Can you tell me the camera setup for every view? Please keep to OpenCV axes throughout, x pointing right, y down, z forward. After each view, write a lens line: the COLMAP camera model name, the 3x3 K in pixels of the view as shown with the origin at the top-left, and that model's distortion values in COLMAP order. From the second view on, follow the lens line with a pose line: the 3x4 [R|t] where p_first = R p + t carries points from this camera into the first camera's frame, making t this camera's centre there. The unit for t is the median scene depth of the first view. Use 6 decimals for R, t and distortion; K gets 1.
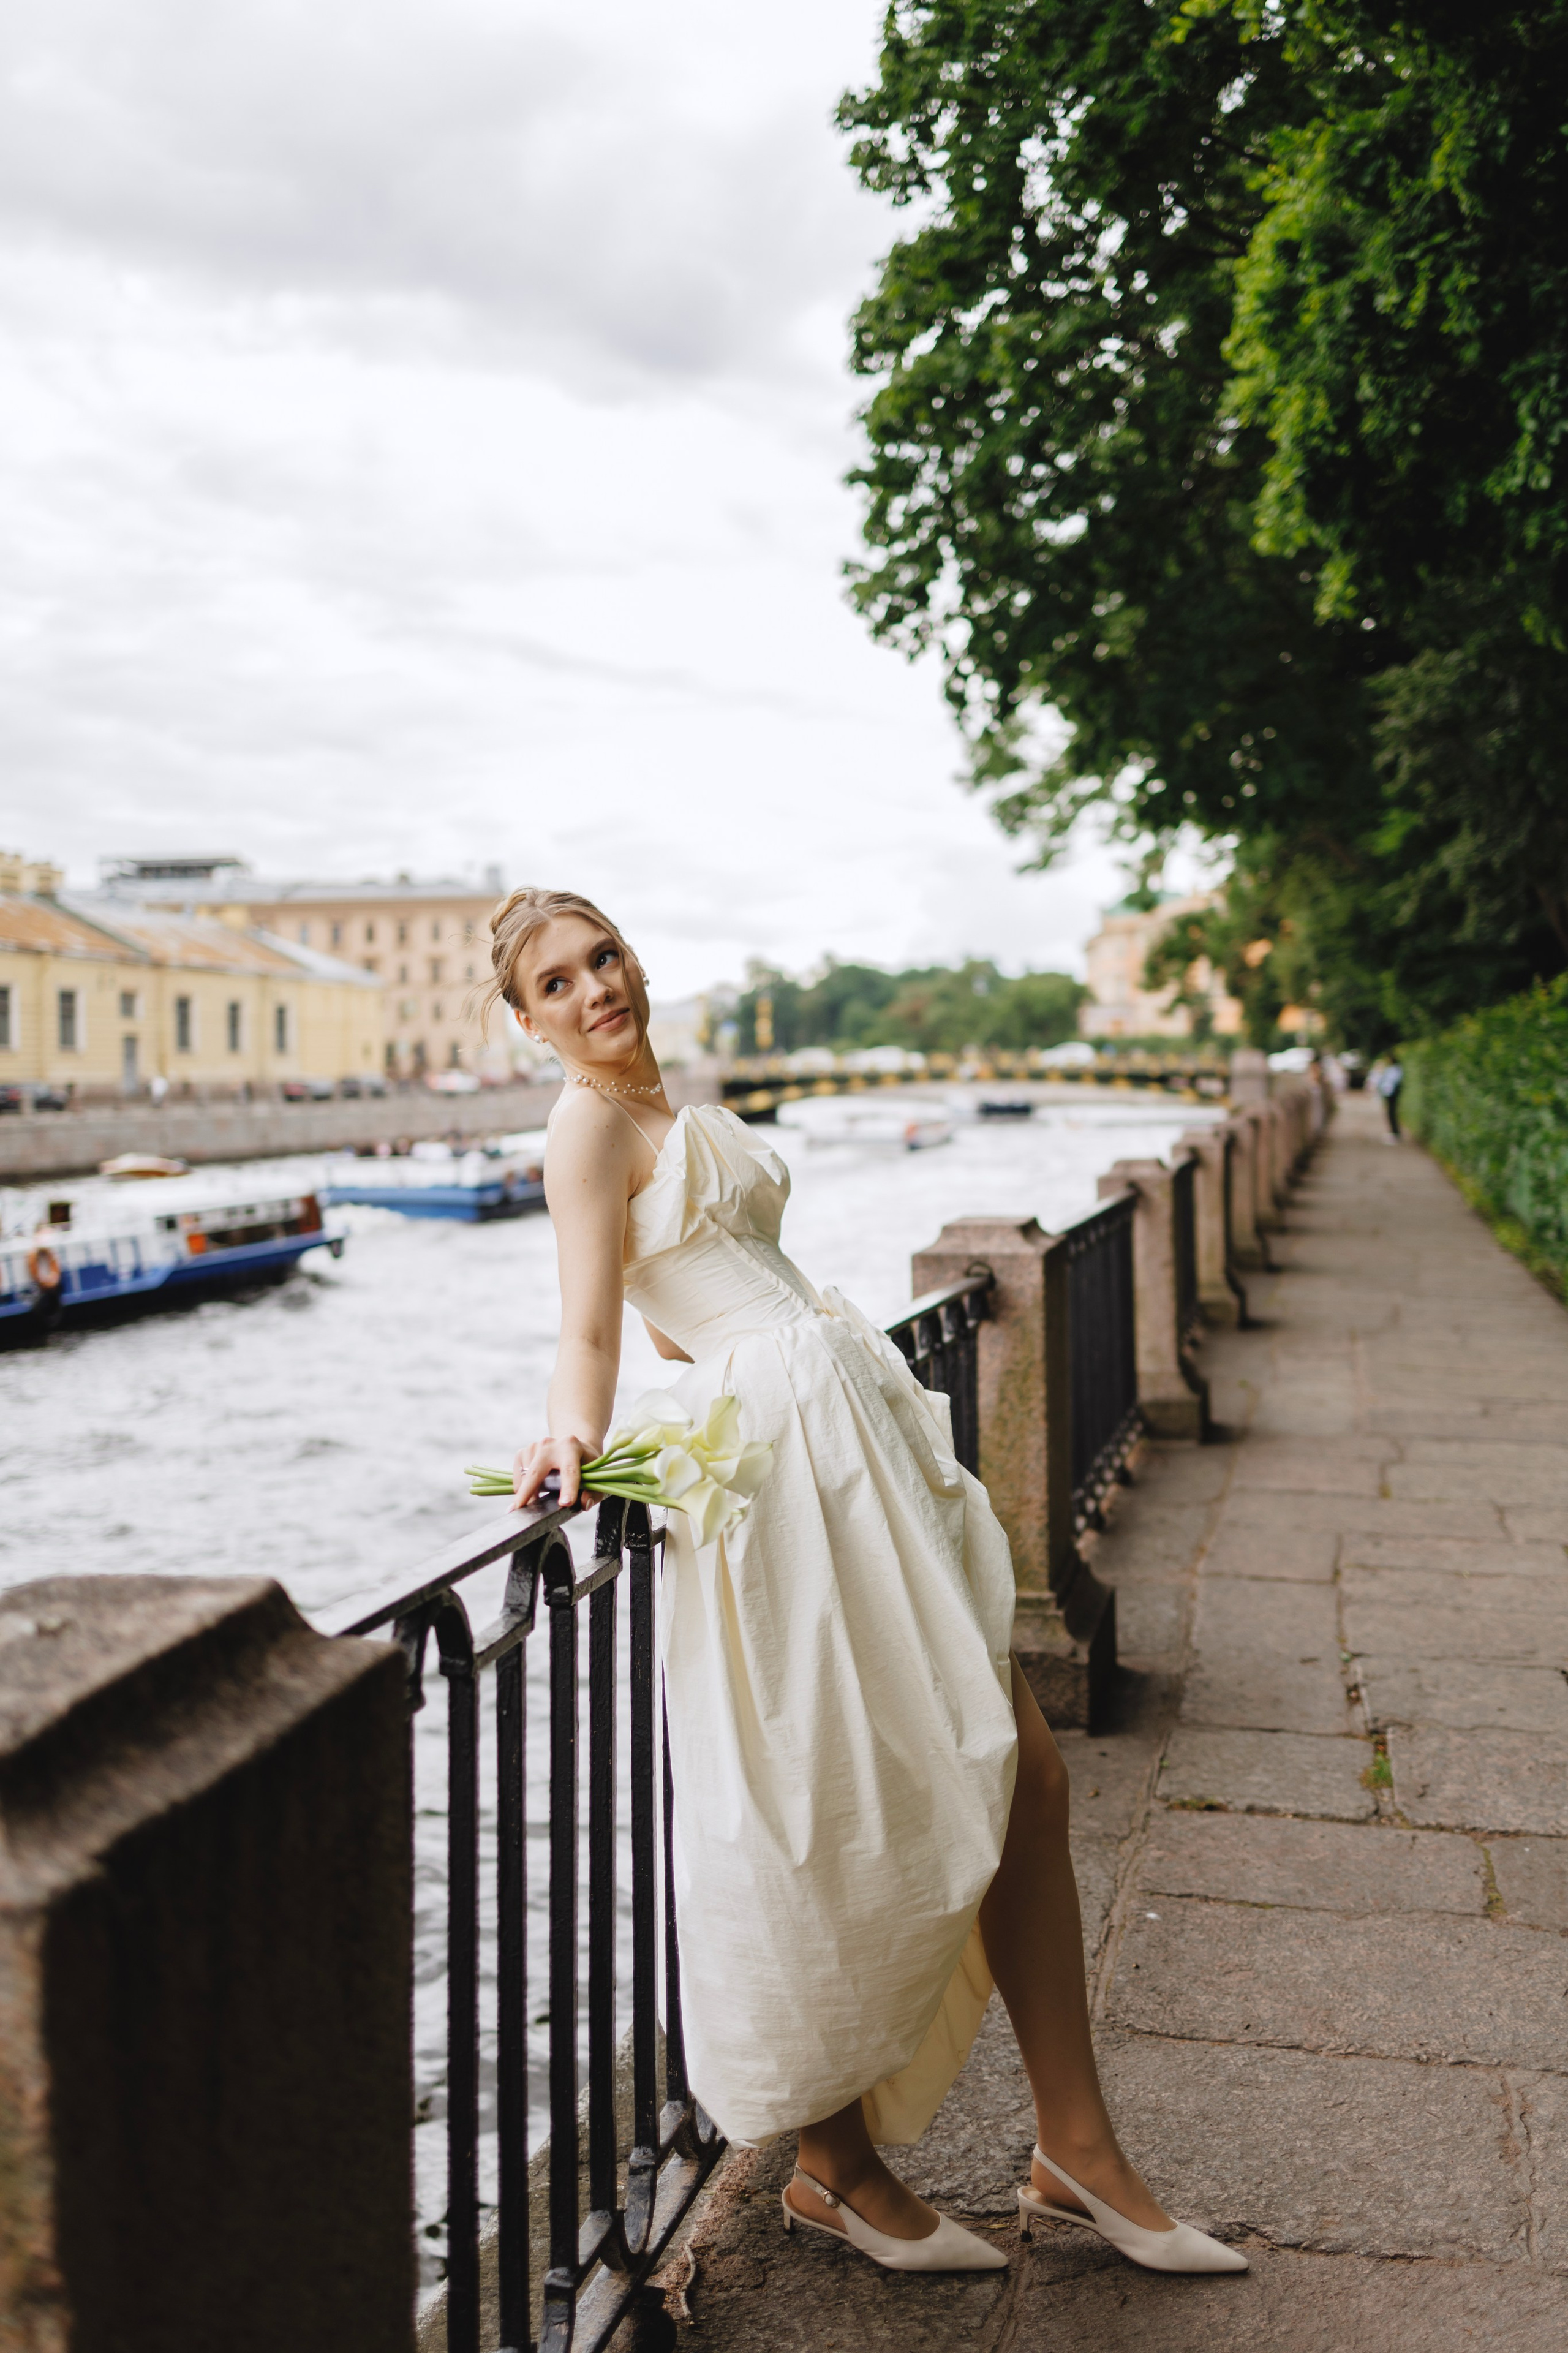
lens RADIAL K [[2392.9, 0, 784.0], [0, 2392.9, 1176.5], [0, 0, 1]] dist [0.154946, -0.286418]
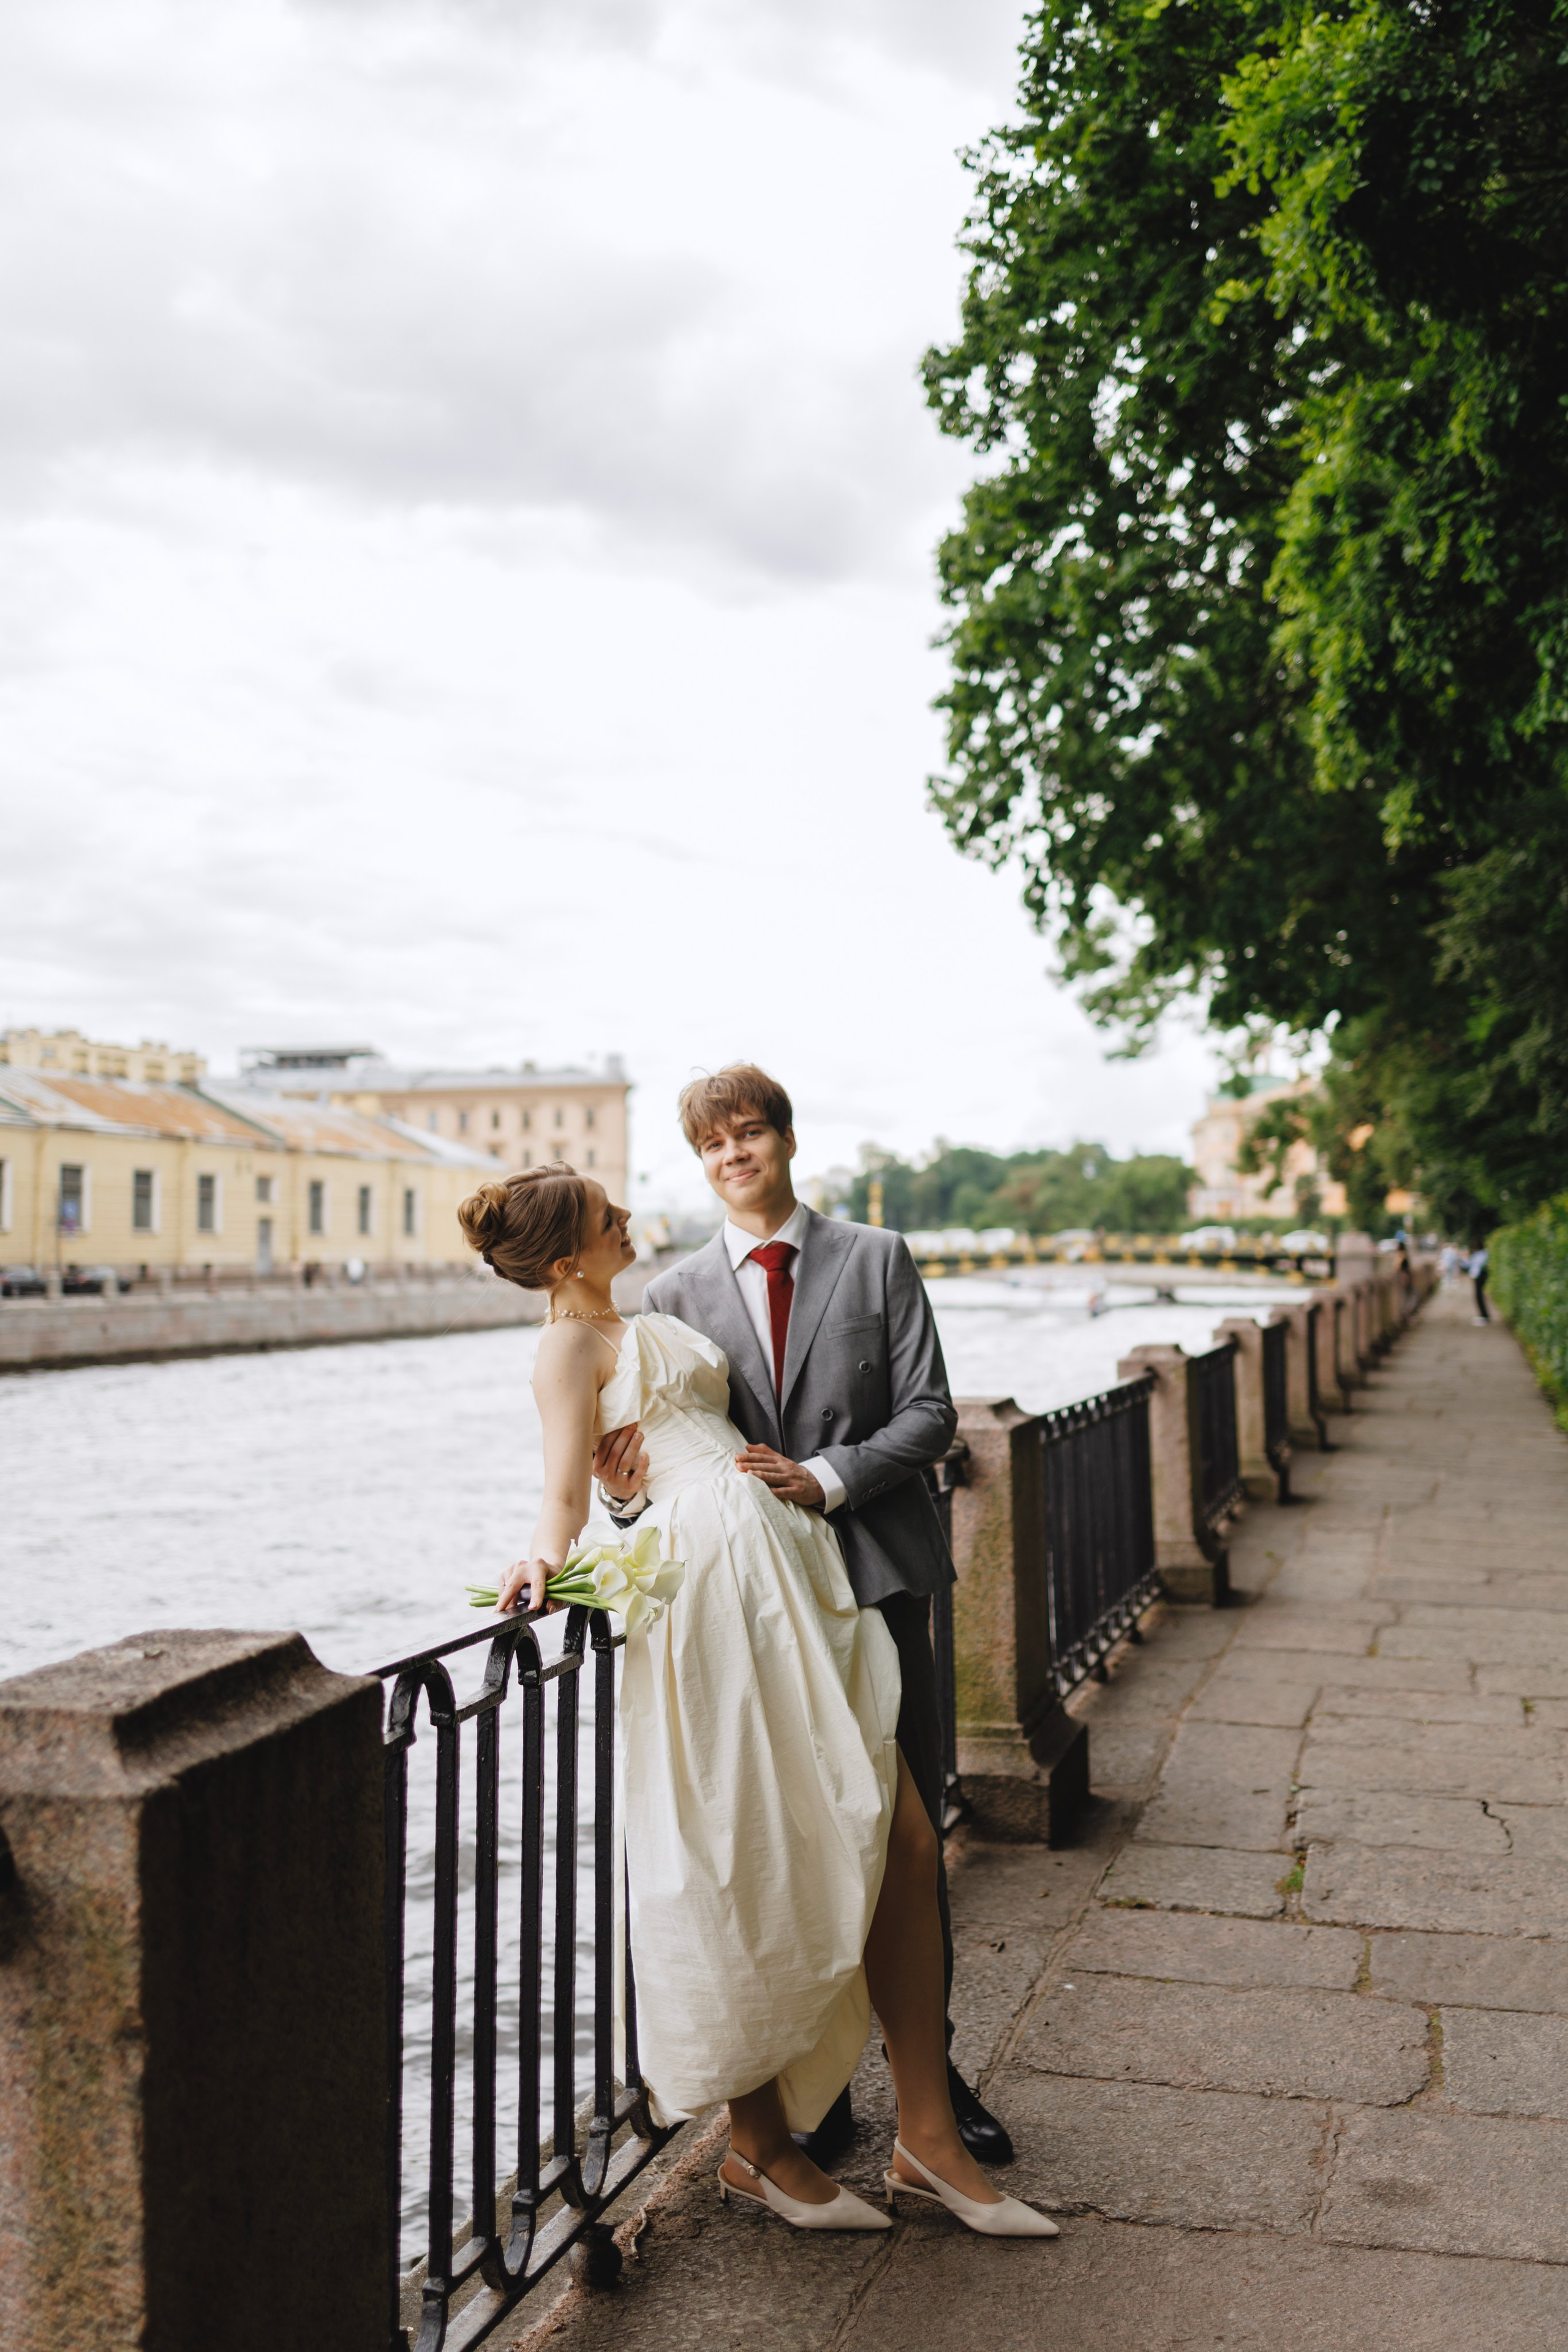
lens RADIAL K [[2402.0, 0, 786.8], [0, 2402.0, 1157.2], [0, 0, 1]] dist [0.078905, -0.008364]
pose [[0.998677, -0.004509, -0.051221, 0.038383], [0.000254, 0.996567, -0.082785, -0.001477], [0.051419, 0.082663, 0.995250, -0.114917]]
